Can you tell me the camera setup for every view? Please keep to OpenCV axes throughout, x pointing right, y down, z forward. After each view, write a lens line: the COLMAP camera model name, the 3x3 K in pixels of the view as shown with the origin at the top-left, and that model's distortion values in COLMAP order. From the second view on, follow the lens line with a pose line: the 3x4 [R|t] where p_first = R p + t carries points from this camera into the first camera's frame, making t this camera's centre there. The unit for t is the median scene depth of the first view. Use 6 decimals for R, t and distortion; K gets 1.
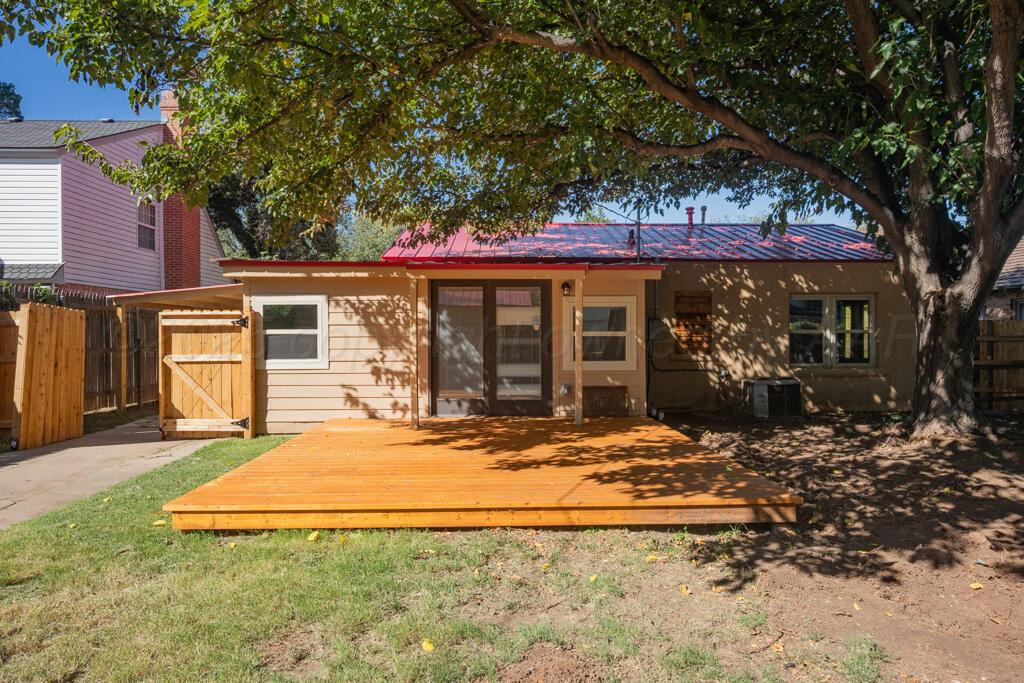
lens RADIAL K [[621.7, 0, 512.4], [0, 621.7, 333.2], [0, 0, 1]] dist [0.003846, -0.002523]
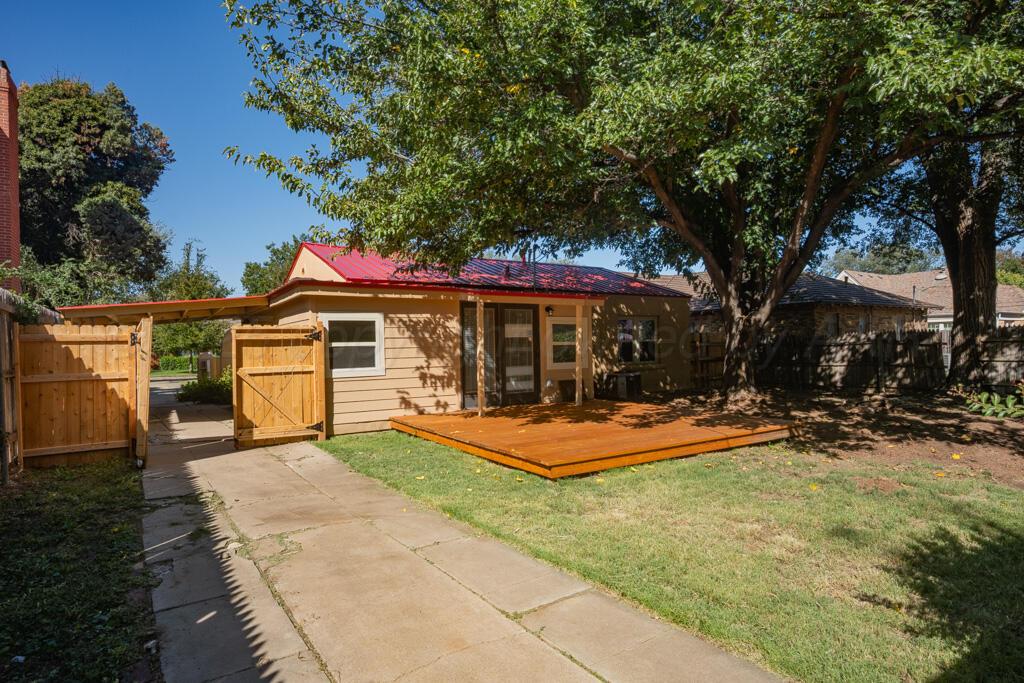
lens RADIAL K [[561.6, 0, 512.7], [0, 561.6, 345.8], [0, 0, 1]] dist [-0.007322, 0.000241]
pose [[0.860702, -0.011836, 0.508971, -0.628764], [0.012172, 0.999922, 0.002668, 0.000929], [-0.508964, 0.003899, 0.860779, -0.039827]]
